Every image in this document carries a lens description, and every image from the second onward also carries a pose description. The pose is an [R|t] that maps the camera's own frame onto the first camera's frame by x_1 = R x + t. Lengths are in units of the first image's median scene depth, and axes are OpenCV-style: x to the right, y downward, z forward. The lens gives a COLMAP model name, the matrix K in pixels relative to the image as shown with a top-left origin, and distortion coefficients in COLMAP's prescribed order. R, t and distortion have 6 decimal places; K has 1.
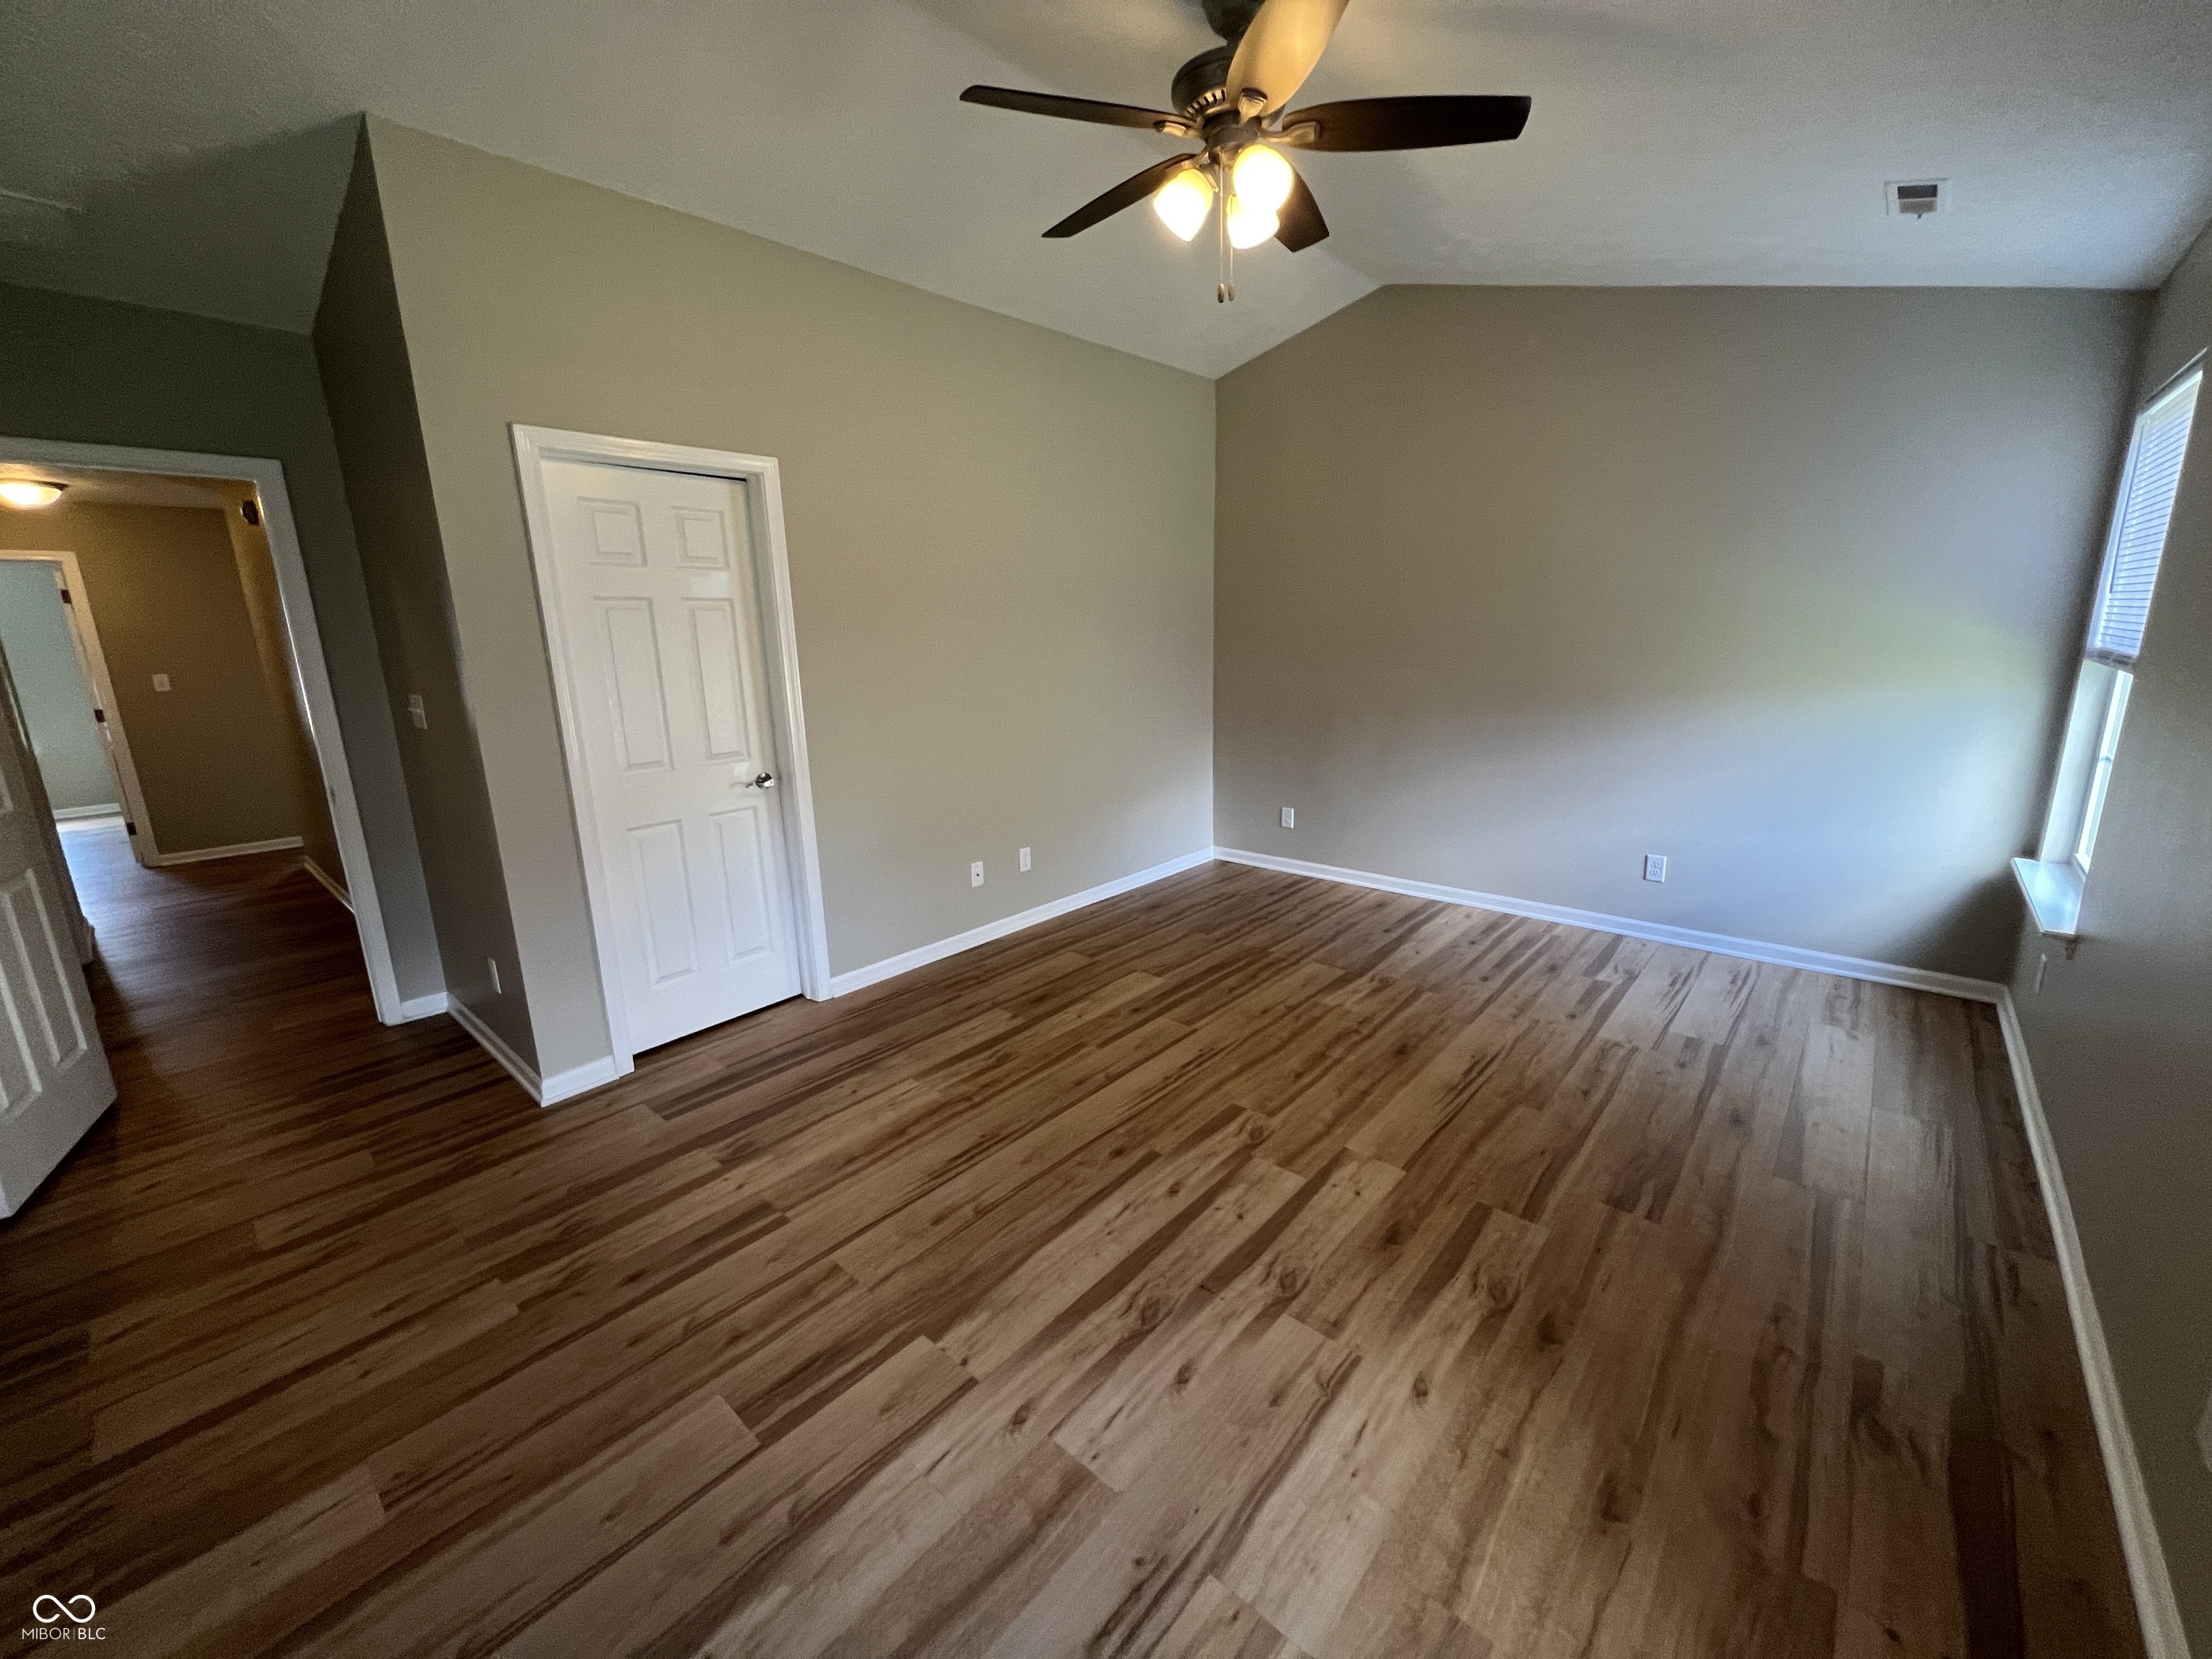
lens RADIAL K [[881.9, 0, 1108.7], [0, 881.9, 823.8], [0, 0, 1]] dist [0.000692, 0.000364]
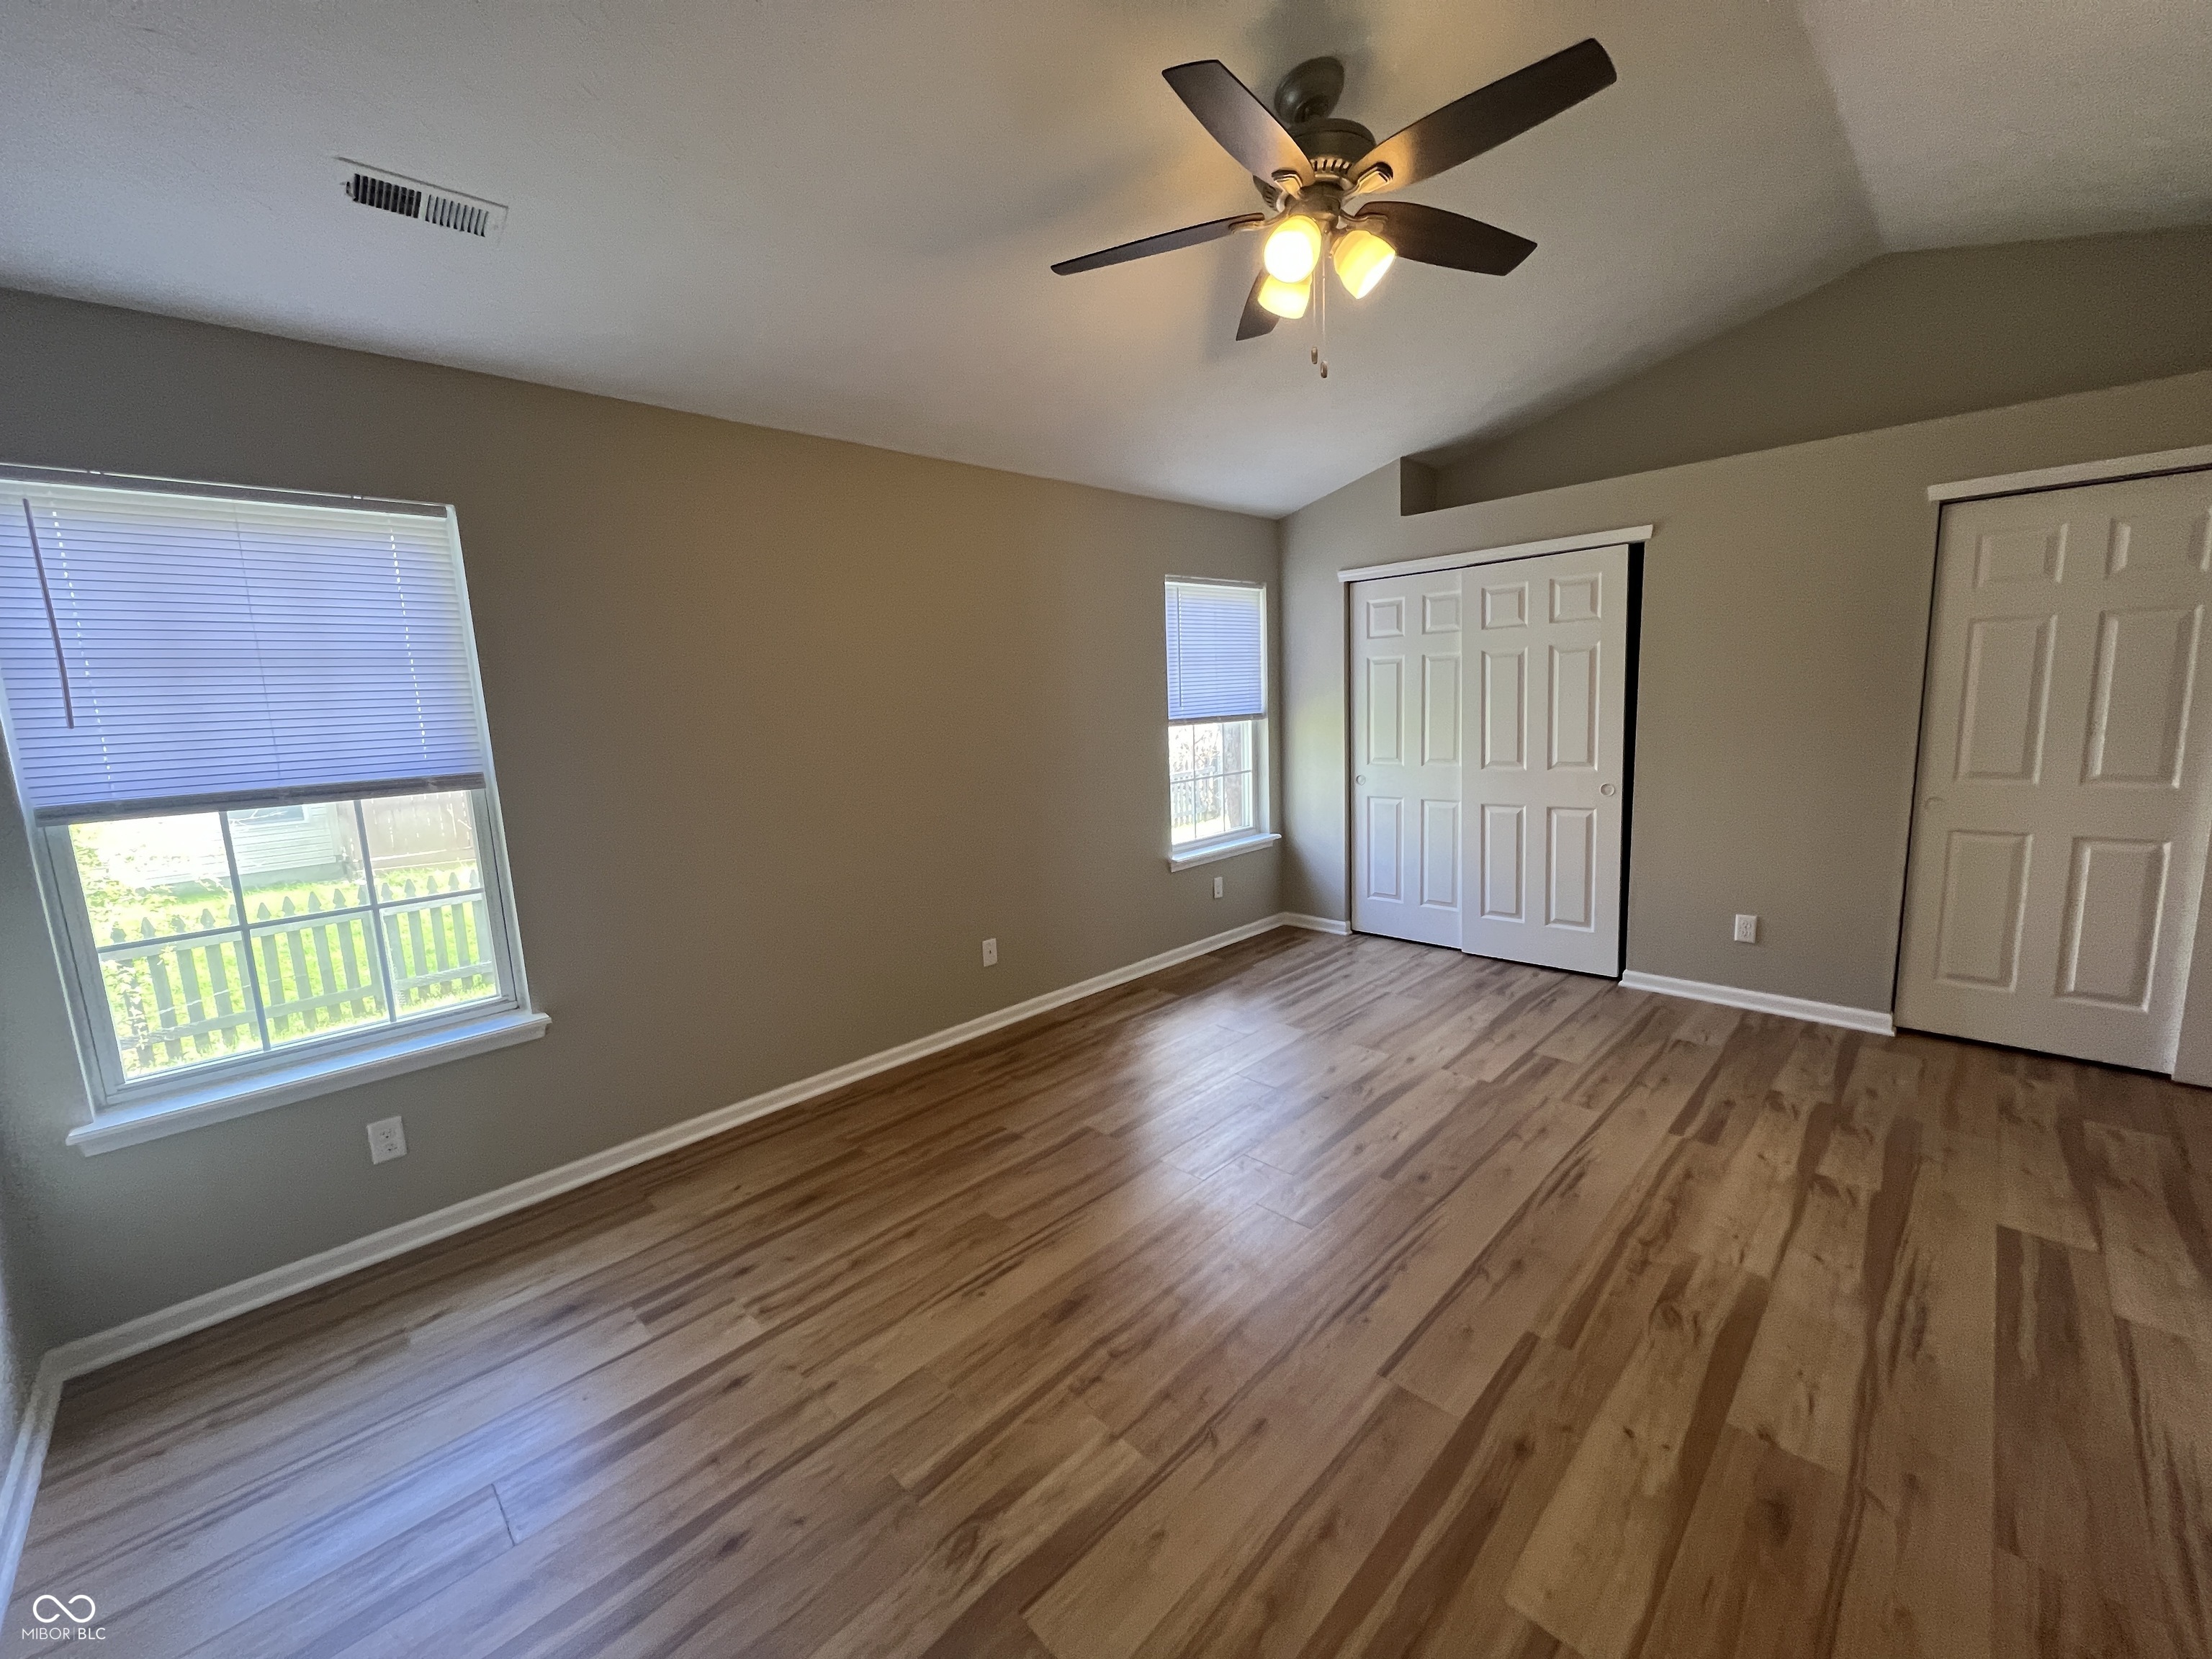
lens RADIAL K [[881.9, 0, 1091.8], [0, 881.9, 824.9], [0, 0, 1]] dist [0.000692, 0.000364]
pose [[-0.994316, 0.055015, 0.091153, 0.242827], [0.084344, 0.929500, 0.359049, -0.366327], [-0.064974, 0.364697, -0.928857, 1.587984]]
